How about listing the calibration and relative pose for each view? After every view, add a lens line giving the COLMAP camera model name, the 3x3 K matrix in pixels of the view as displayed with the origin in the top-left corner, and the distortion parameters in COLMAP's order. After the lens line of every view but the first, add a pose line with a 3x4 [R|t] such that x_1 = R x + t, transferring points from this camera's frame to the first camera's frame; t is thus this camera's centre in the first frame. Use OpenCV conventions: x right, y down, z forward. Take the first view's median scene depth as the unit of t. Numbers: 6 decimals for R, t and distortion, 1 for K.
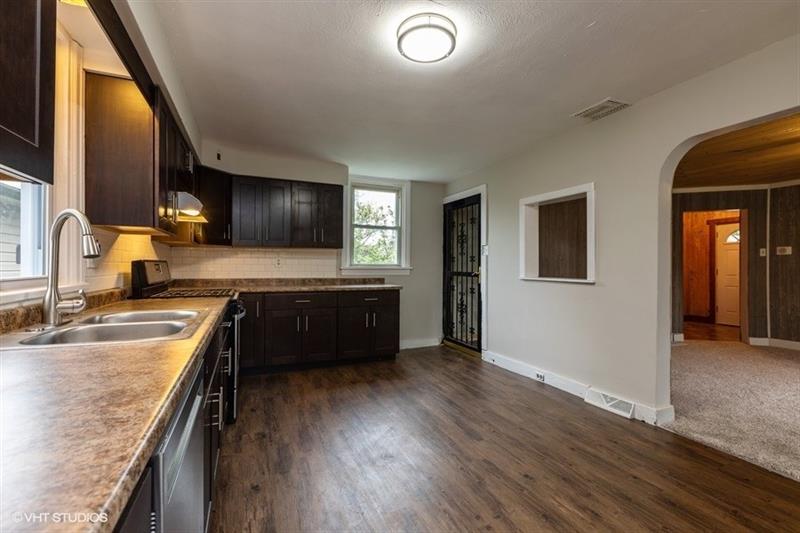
lens RADIAL K [[361.8, 0, 398.9], [0, 361.8, 265.1], [0, 0, 1]] dist [0.018592, -0.000151]
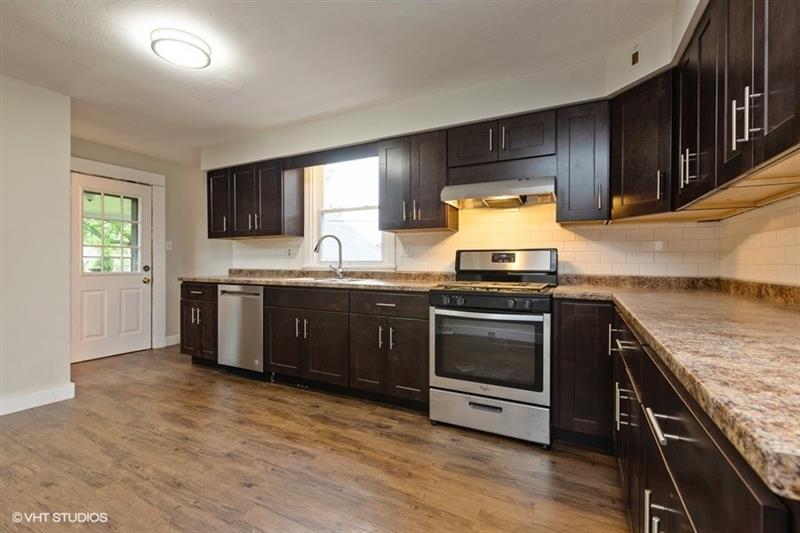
lens RADIAL K [[361.8, 0, 395.7], [0, 361.8, 265.4], [0, 0, 1]] dist [0.018592, -0.000151]
pose [[-0.775867, -0.002597, -0.630891, 0.220428], [-0.002060, 0.999997, -0.001583, 0.038666], [0.630893, 0.000072, -0.775870, 1.848926]]
